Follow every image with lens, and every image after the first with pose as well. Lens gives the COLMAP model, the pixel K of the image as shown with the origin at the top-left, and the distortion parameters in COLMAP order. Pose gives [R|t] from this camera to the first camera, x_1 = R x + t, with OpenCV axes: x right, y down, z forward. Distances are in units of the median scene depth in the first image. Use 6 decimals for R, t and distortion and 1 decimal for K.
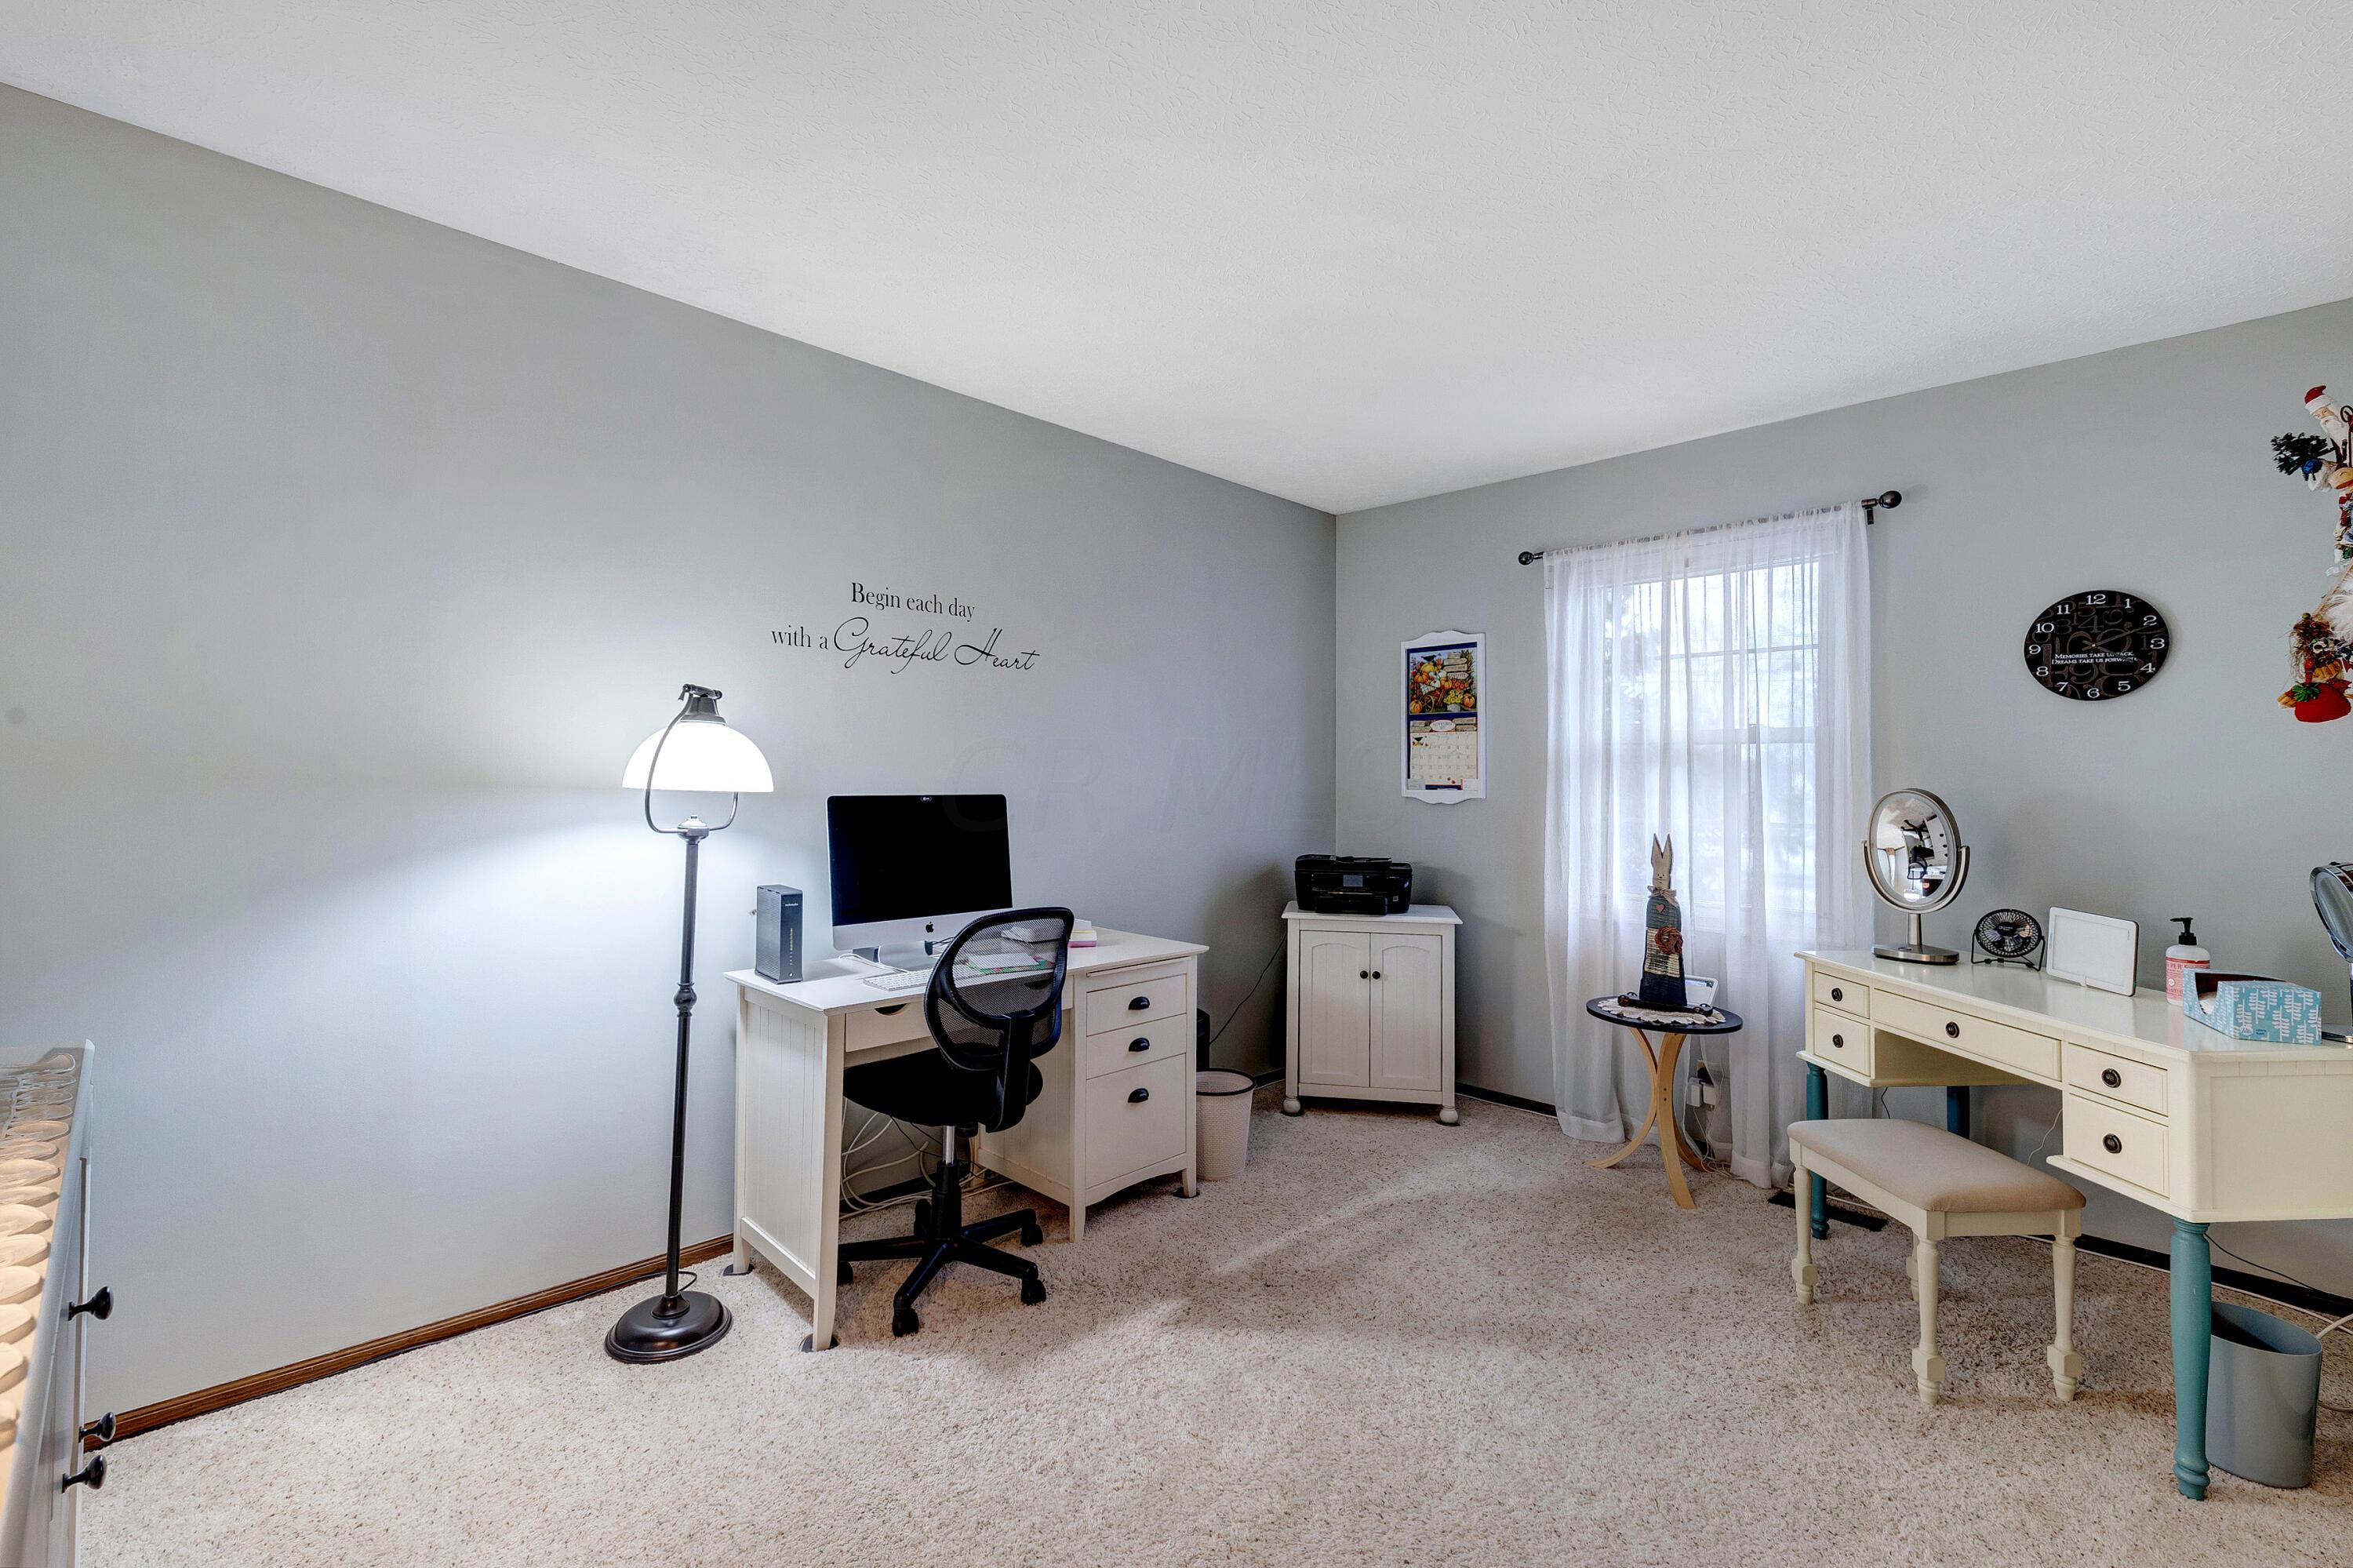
lens RADIAL K [[974.9, 0, 1126.4], [0, 974.9, 760.8], [0, 0, 1]] dist [0.000757, 0.000074]
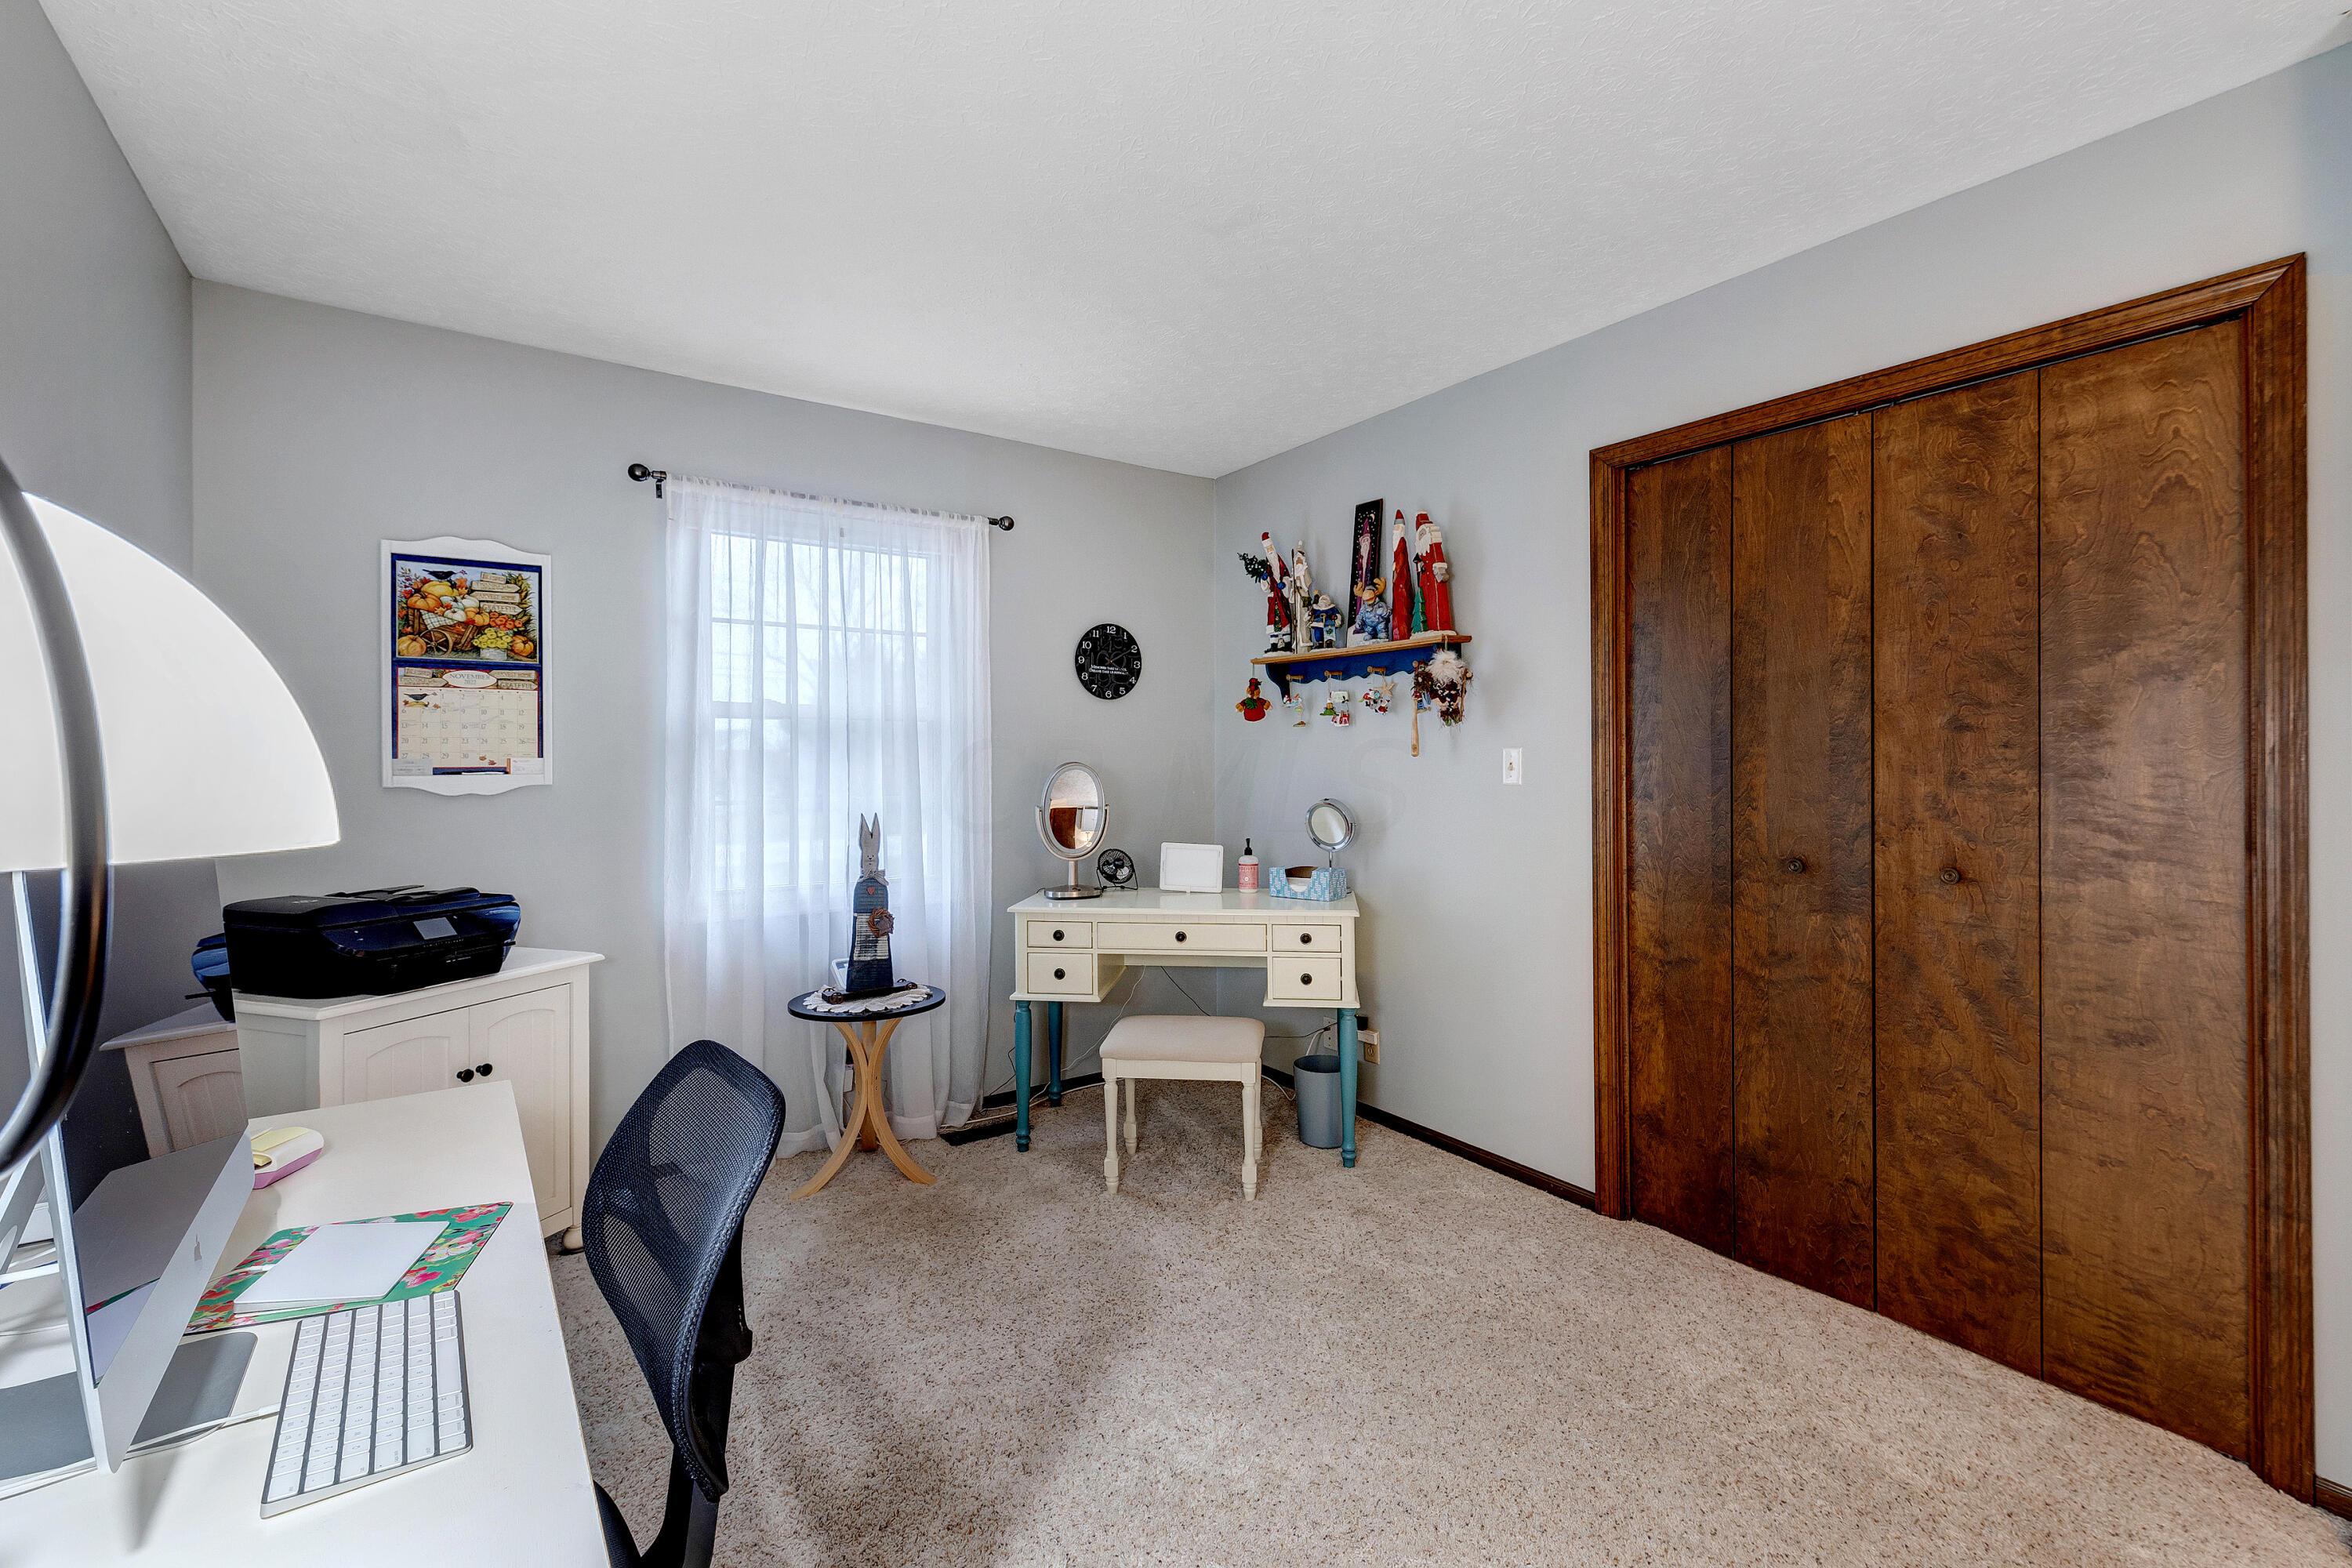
lens RADIAL K [[1028.9, 0, 1154.8], [0, 1028.9, 739.6], [0, 0, 1]] dist [0.000150, -0.000346]
pose [[0.145213, 0.006474, 0.989379, -0.425562], [-0.014058, 0.999891, -0.004480, 0.003057], [-0.989300, -0.013258, 0.145289, 0.593977]]
